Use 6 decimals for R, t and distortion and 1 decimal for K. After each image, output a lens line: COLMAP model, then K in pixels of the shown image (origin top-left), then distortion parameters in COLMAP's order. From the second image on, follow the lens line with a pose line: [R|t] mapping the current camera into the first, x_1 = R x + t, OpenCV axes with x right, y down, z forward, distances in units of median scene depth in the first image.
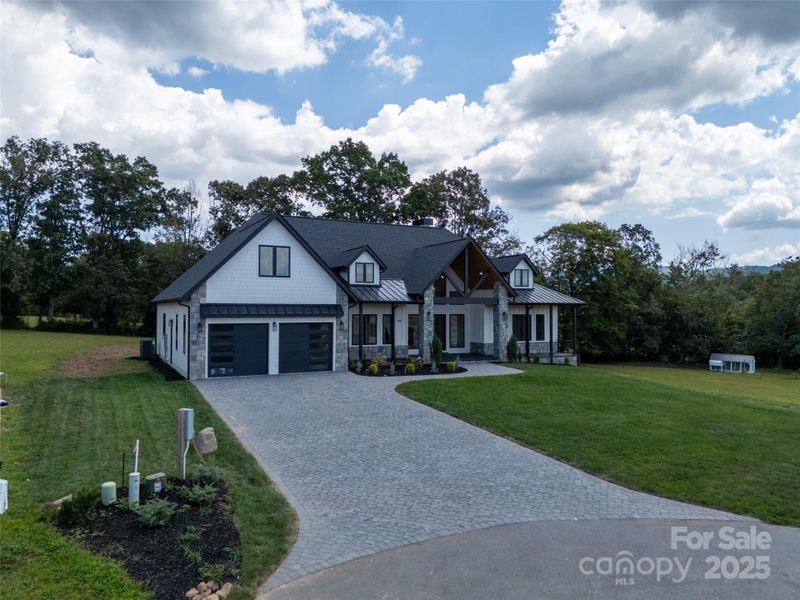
lens RADIAL K [[587.9, 0, 404.2], [0, 587.9, 298.1], [0, 0, 1]] dist [0.059688, -0.000178]
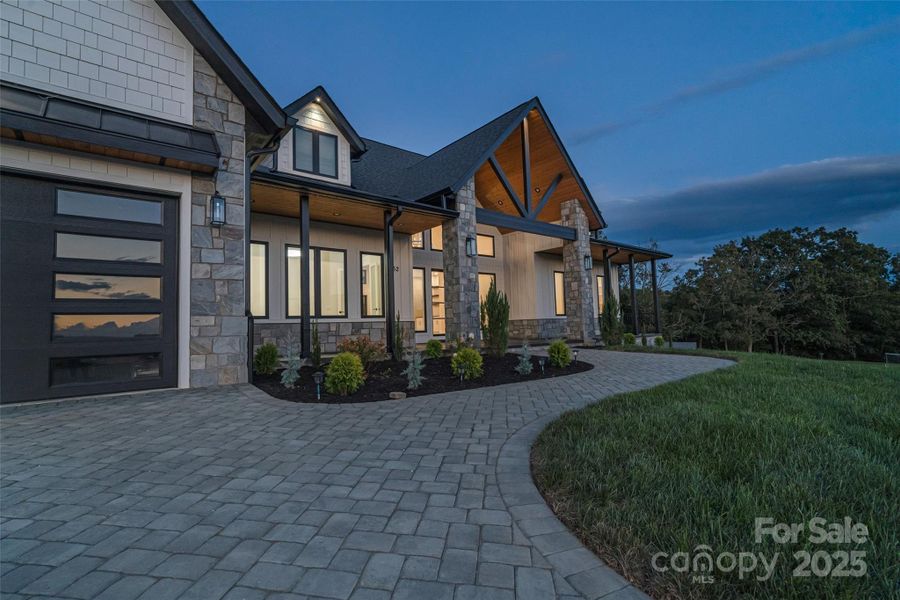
lens RADIAL K [[424.3, 0, 450.0], [0, 424.3, 300.0], [0, 0, 1]] dist [-0.012116, 0.000997]
pose [[0.976961, -0.020258, 0.212453, -0.039372], [0.030994, 0.998399, -0.047324, 0.083214], [-0.211154, 0.052819, 0.976025, 0.676625]]
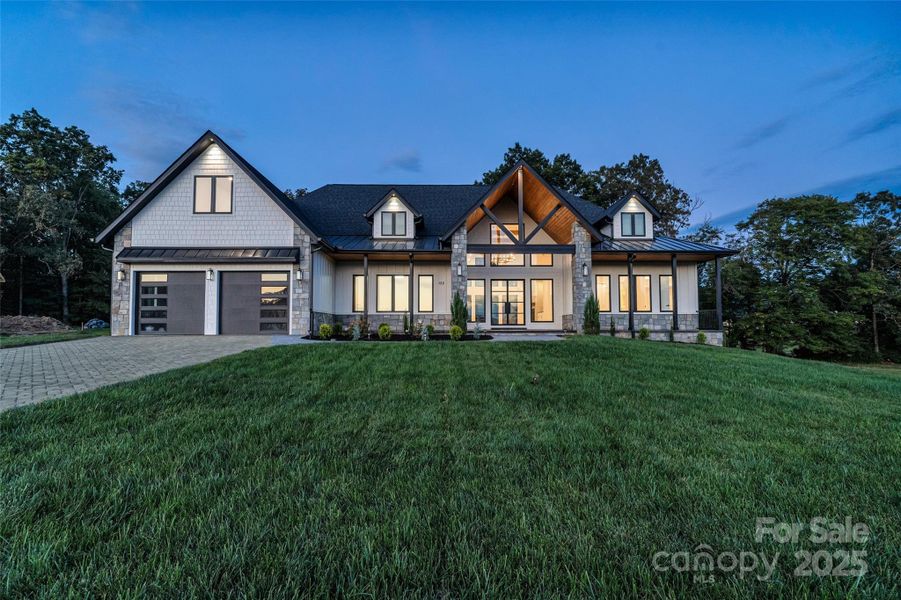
lens RADIAL K [[433.5, 0, 450.9], [0, 433.5, 307.6], [0, 0, 1]] dist [-0.015886, 0.006046]
pose [[0.898375, -0.025562, -0.438485, 0.262475], [0.013267, 0.999429, -0.031081, 0.092182], [0.439029, 0.022105, 0.898201, 0.497797]]
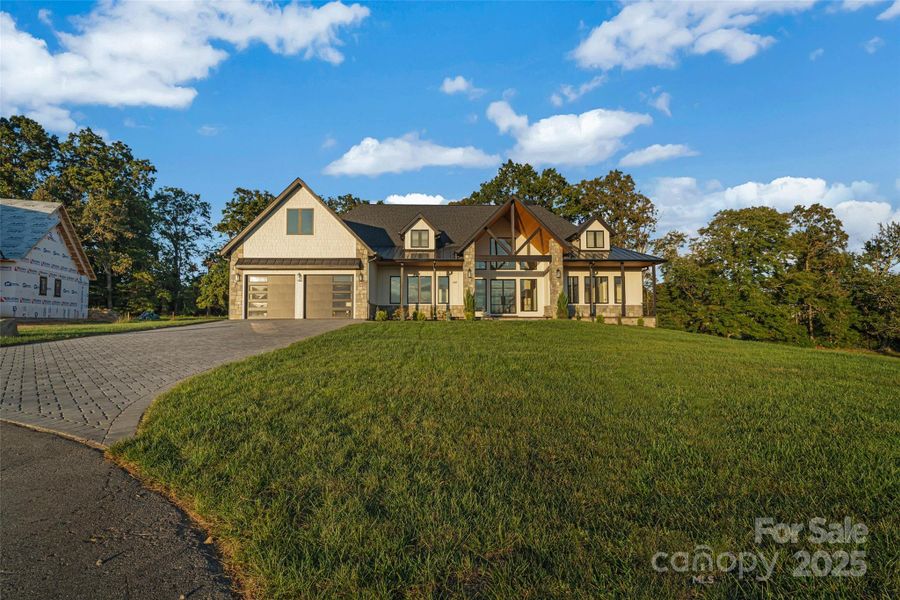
lens RADIAL K [[424.3, 0, 450.0], [0, 424.3, 300.0], [0, 0, 1]] dist [-0.012116, 0.000997]
pose [[0.903297, -0.027636, -0.428126, 0.322056], [0.013425, 0.999255, -0.036177, 0.101522], [0.428807, 0.026931, 0.902995, 0.304882]]
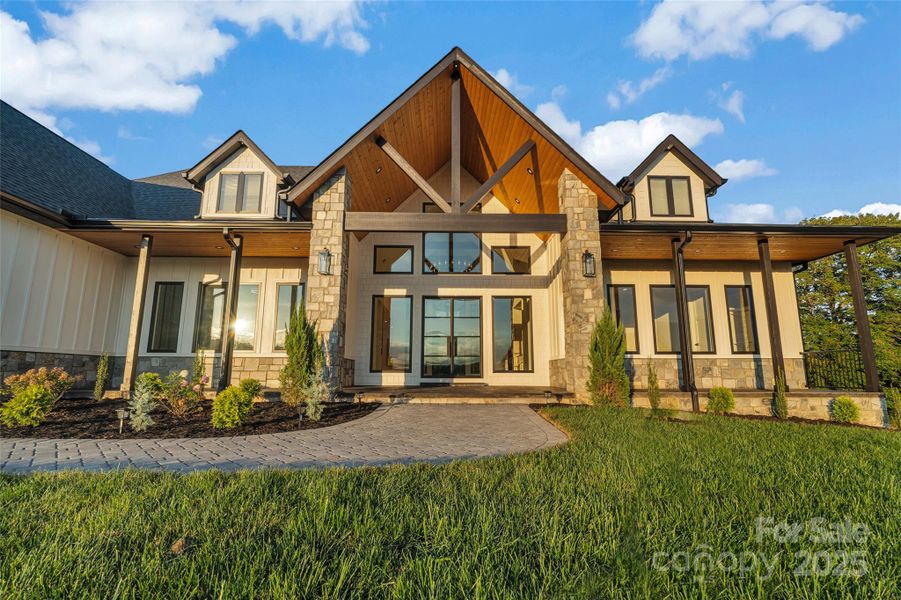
lens RADIAL K [[424.8, 0, 450.5], [0, 424.8, 300.0], [0, 0, 1]] dist [-0.012116, 0.000997]
pose [[0.895702, -0.078874, -0.437604, 0.213533], [0.010067, 0.987487, -0.157380, 0.091035], [0.444542, 0.136561, 0.885288, 0.792430]]
